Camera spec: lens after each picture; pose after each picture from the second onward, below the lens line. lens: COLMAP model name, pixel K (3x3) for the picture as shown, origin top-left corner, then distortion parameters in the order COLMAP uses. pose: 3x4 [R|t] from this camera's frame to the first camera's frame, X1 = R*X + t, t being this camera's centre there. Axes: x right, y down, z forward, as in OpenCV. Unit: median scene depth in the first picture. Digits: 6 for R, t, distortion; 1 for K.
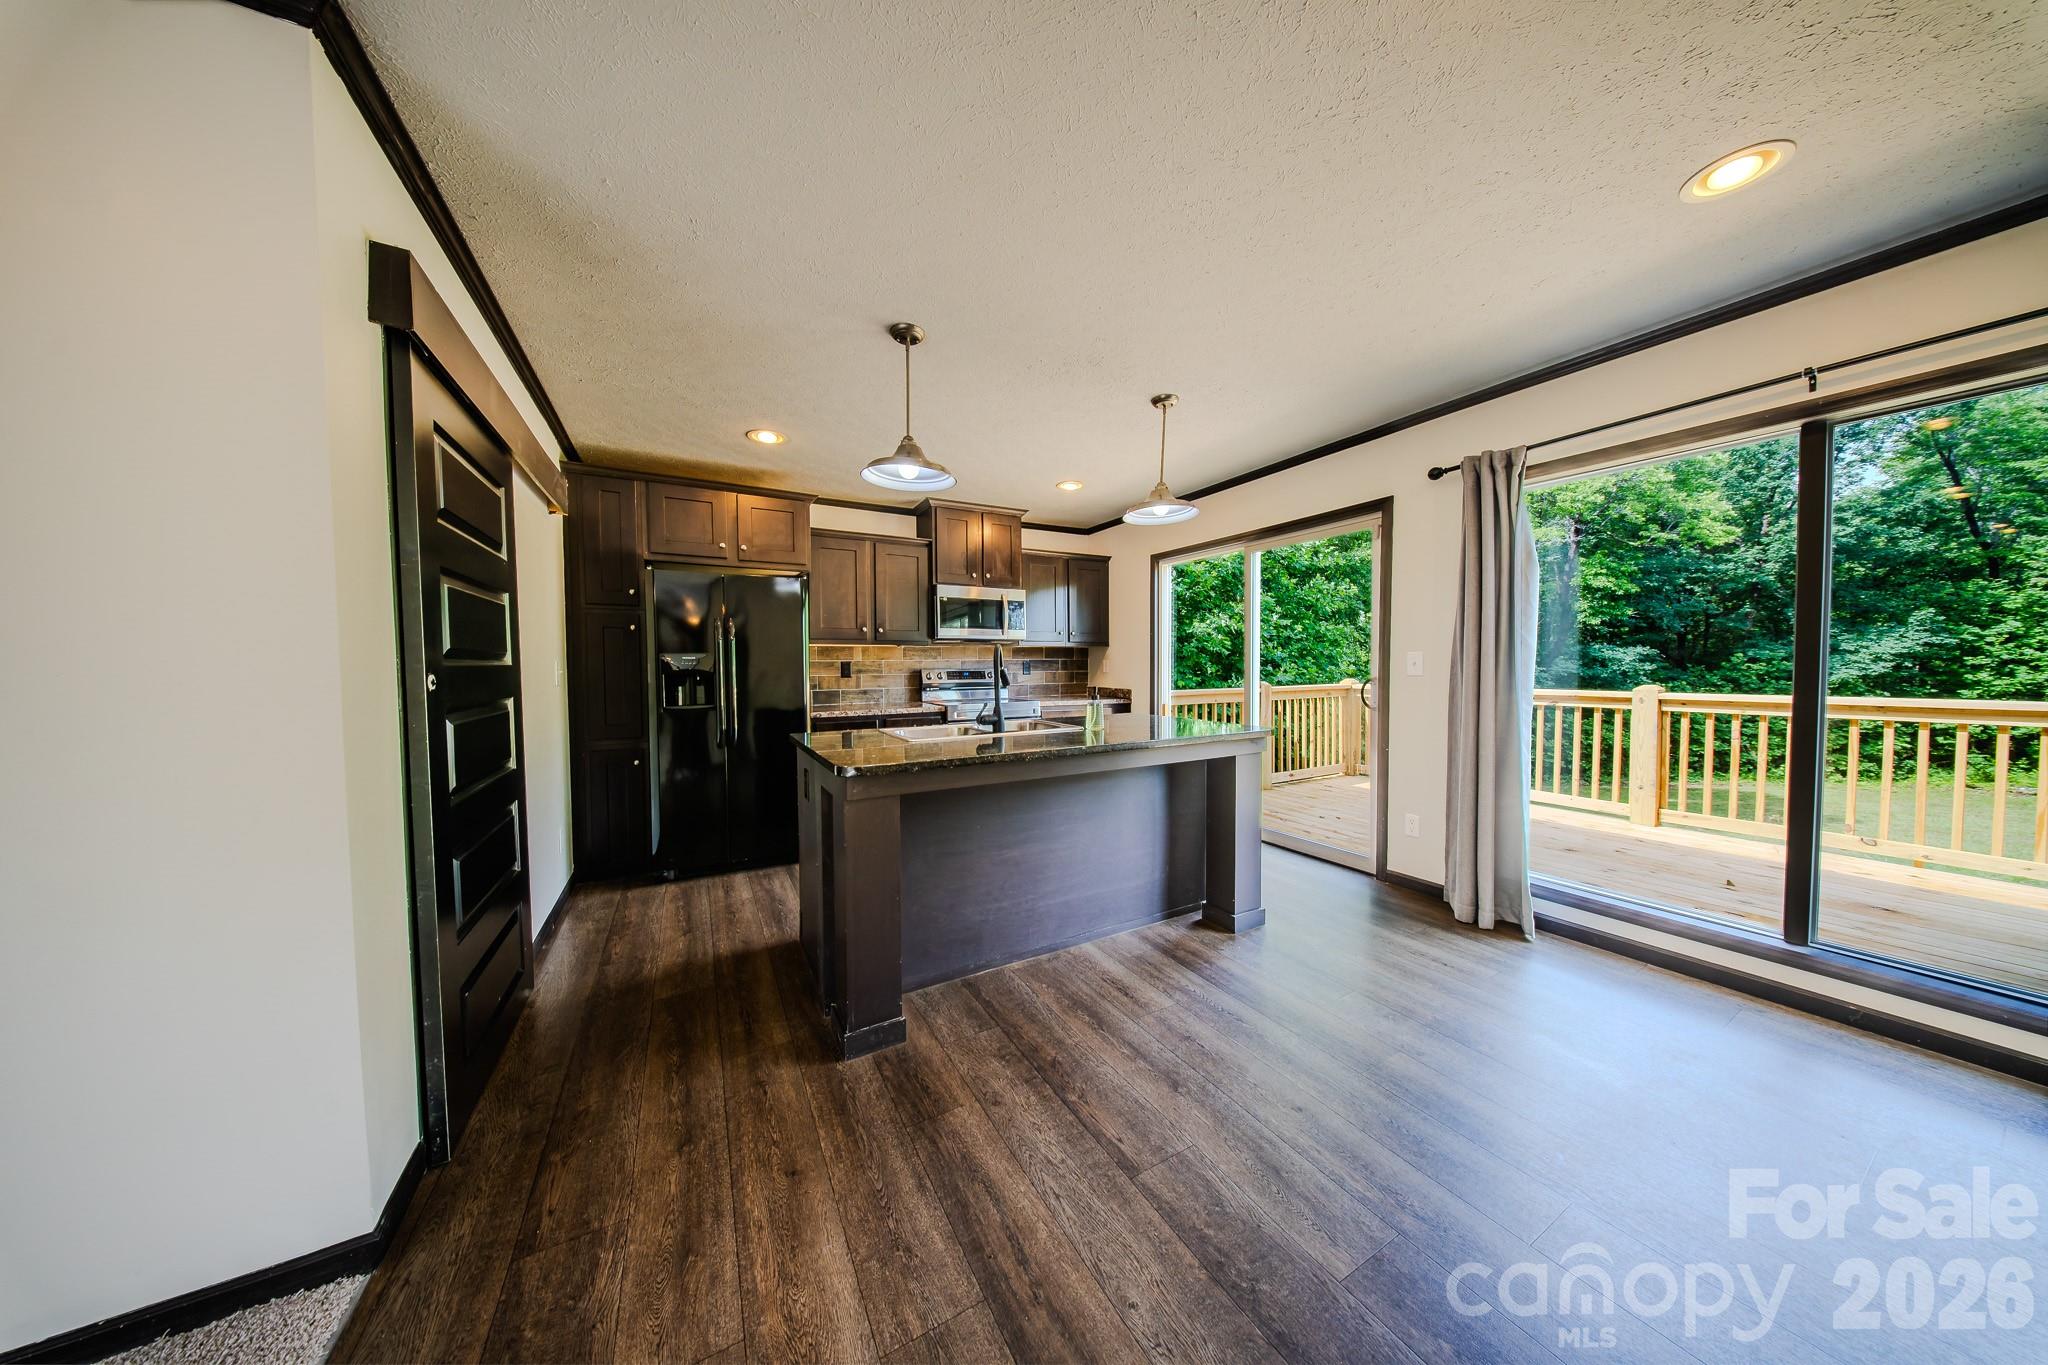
lens RADIAL K [[593.5, 0, 1019.2], [0, 593.5, 679.4], [0, 0, 1]] dist [-0.007010, 0.000187]
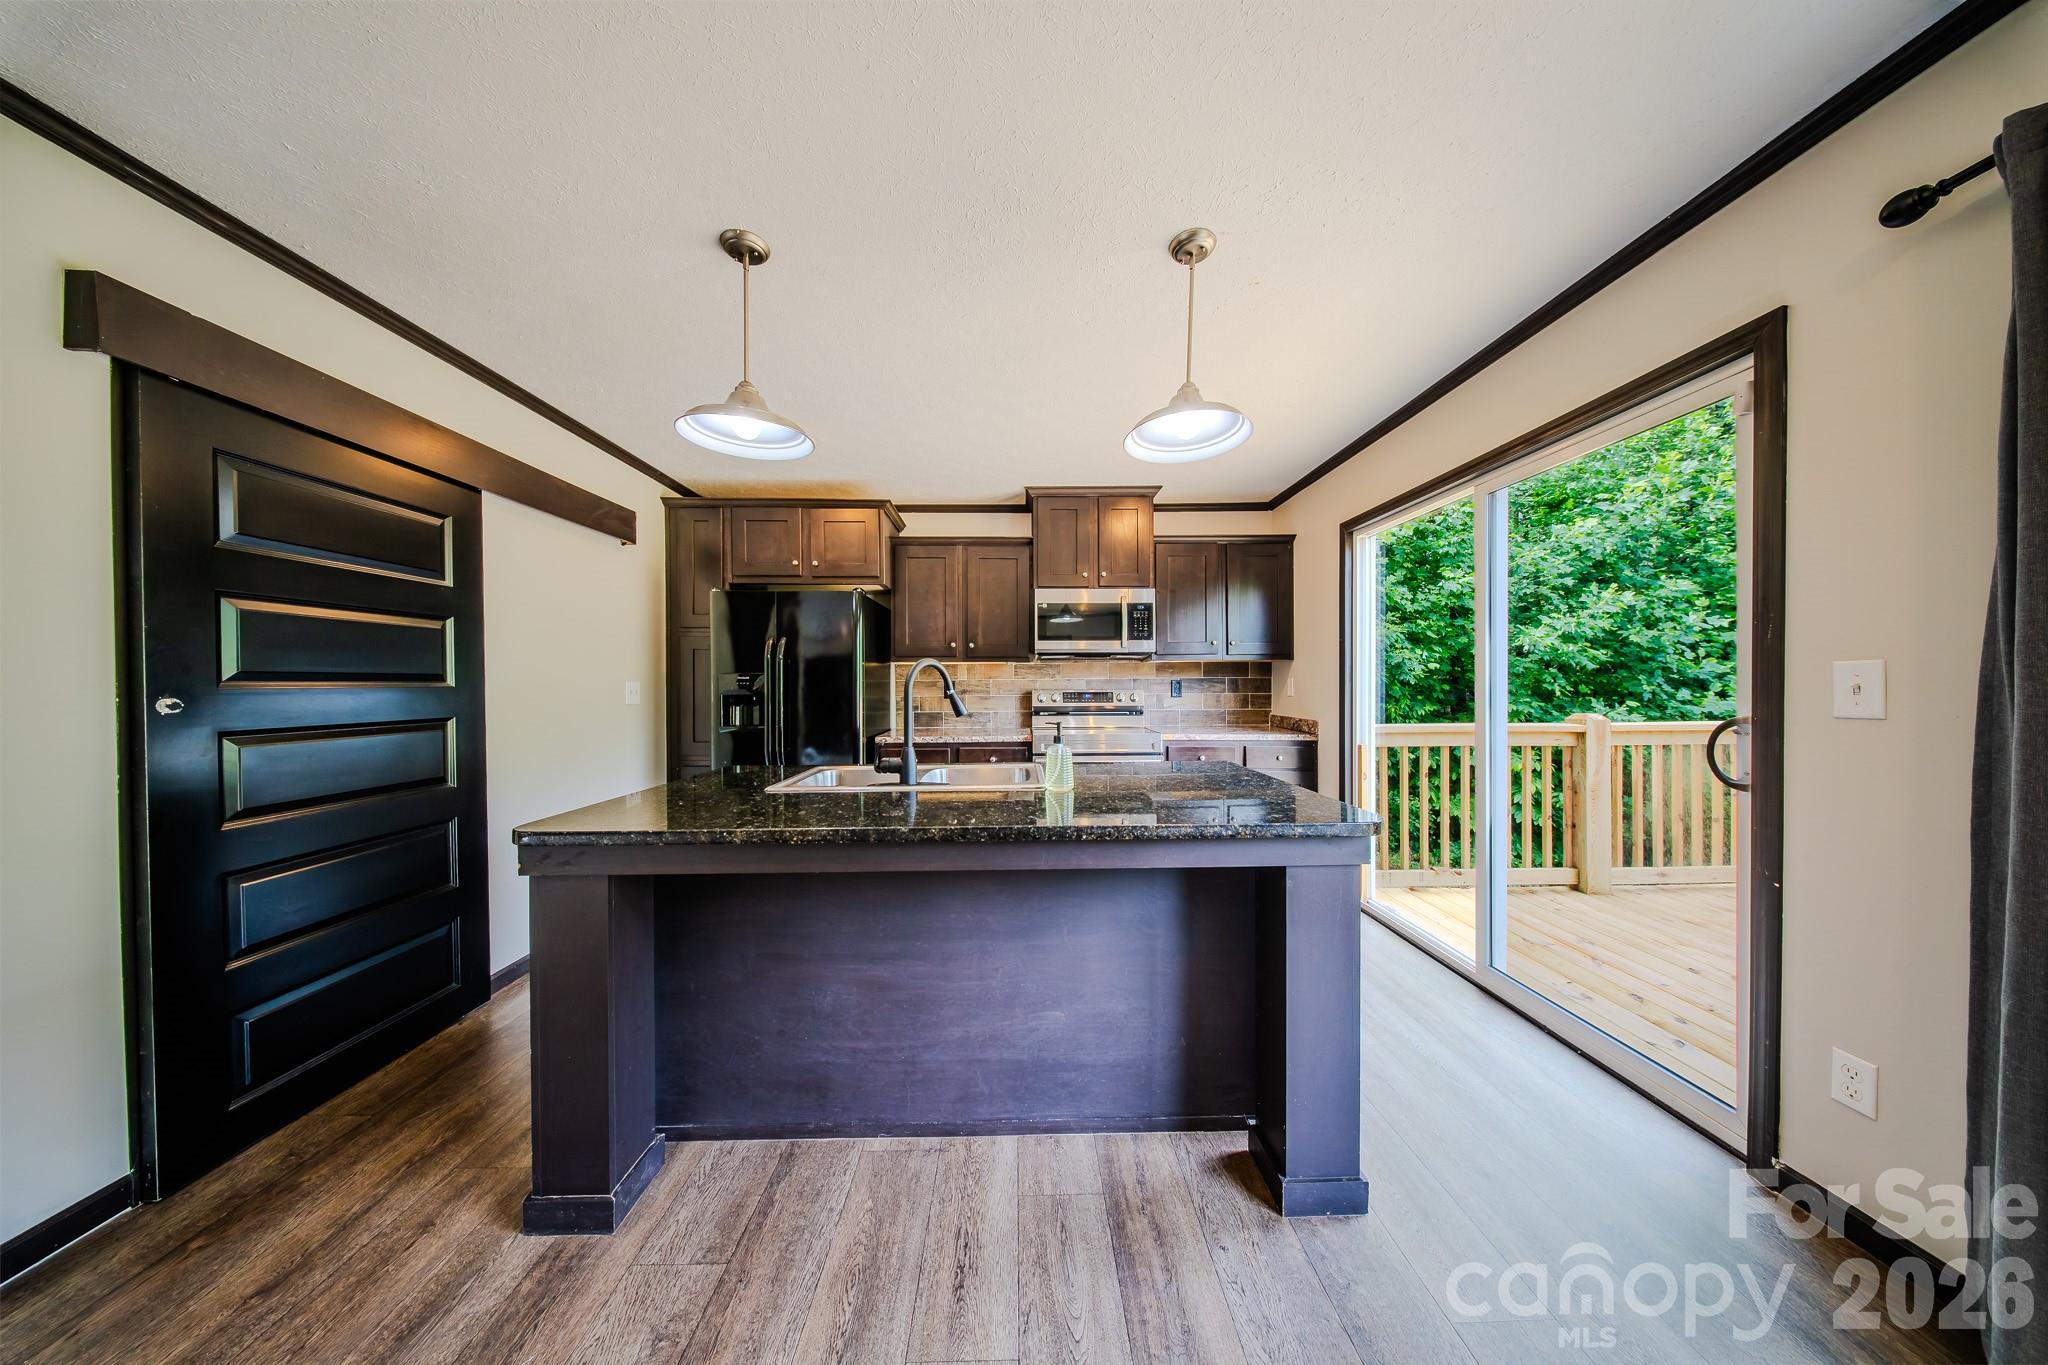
lens RADIAL K [[593.5, 0, 1031.0], [0, 593.5, 682.6], [0, 0, 1]] dist [-0.007010, 0.000187]
pose [[0.886085, 0.001862, -0.463519, 0.258012], [-0.013026, 0.999697, -0.020886, -0.011272], [0.463339, 0.024544, 0.885841, 0.276443]]
